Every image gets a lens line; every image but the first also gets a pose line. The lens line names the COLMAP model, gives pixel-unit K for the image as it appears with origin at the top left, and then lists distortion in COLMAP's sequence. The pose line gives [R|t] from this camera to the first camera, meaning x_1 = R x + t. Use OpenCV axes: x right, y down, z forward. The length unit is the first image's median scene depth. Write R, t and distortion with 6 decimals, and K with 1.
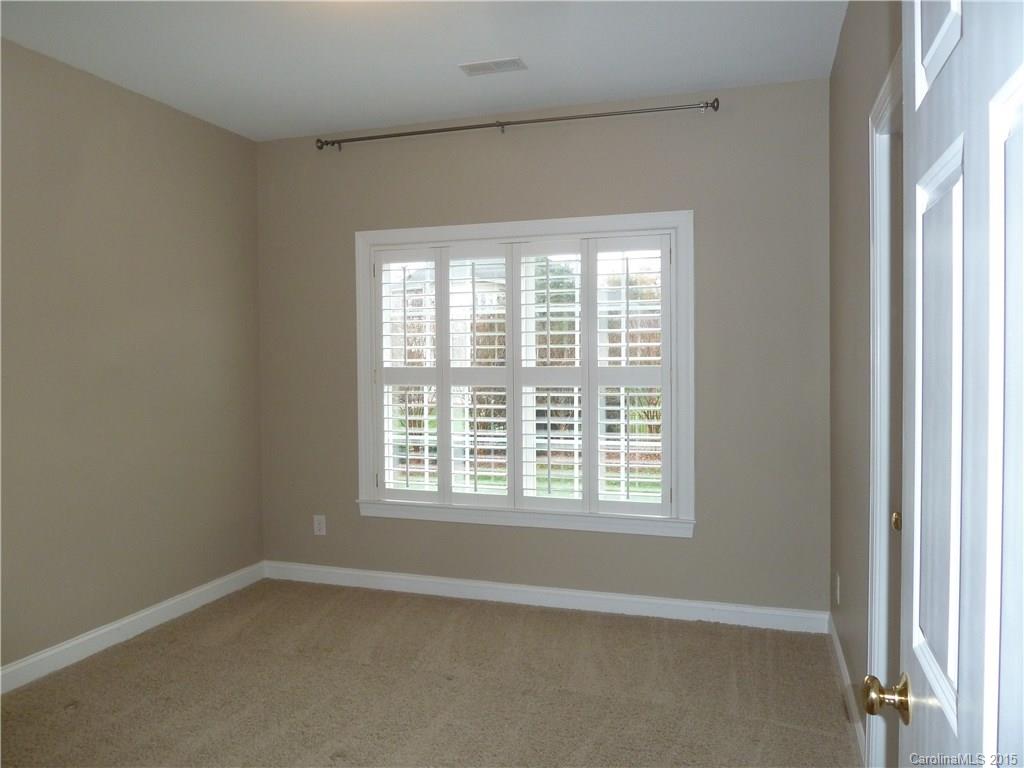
lens RADIAL K [[763.8, 0, 507.0], [0, 763.8, 376.7], [0, 0, 1]] dist [-0.031031, -0.003802]
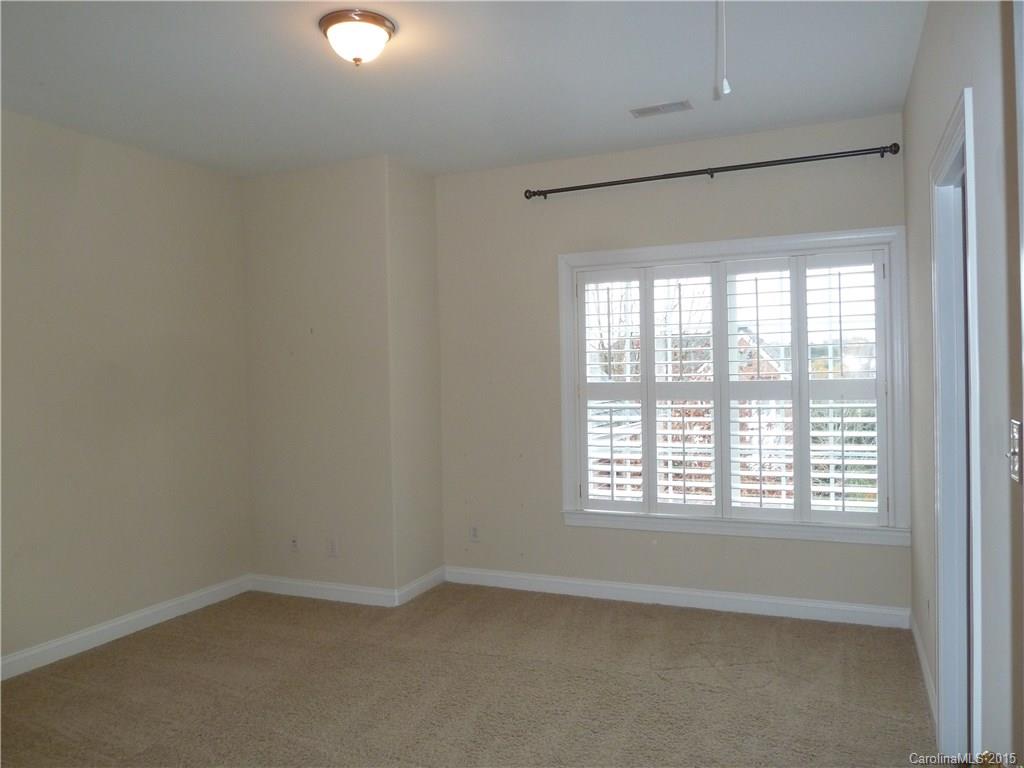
lens RADIAL K [[674.8, 0, 512.0], [0, 674.8, 384.0], [0, 0, 1]] dist [-0.032771, -0.000894]
pose [[0.998468, -0.010890, -0.054246, -0.218154], [0.010194, 0.999862, -0.013085, 0.000071], [0.054381, 0.012512, 0.998442, 0.074575]]
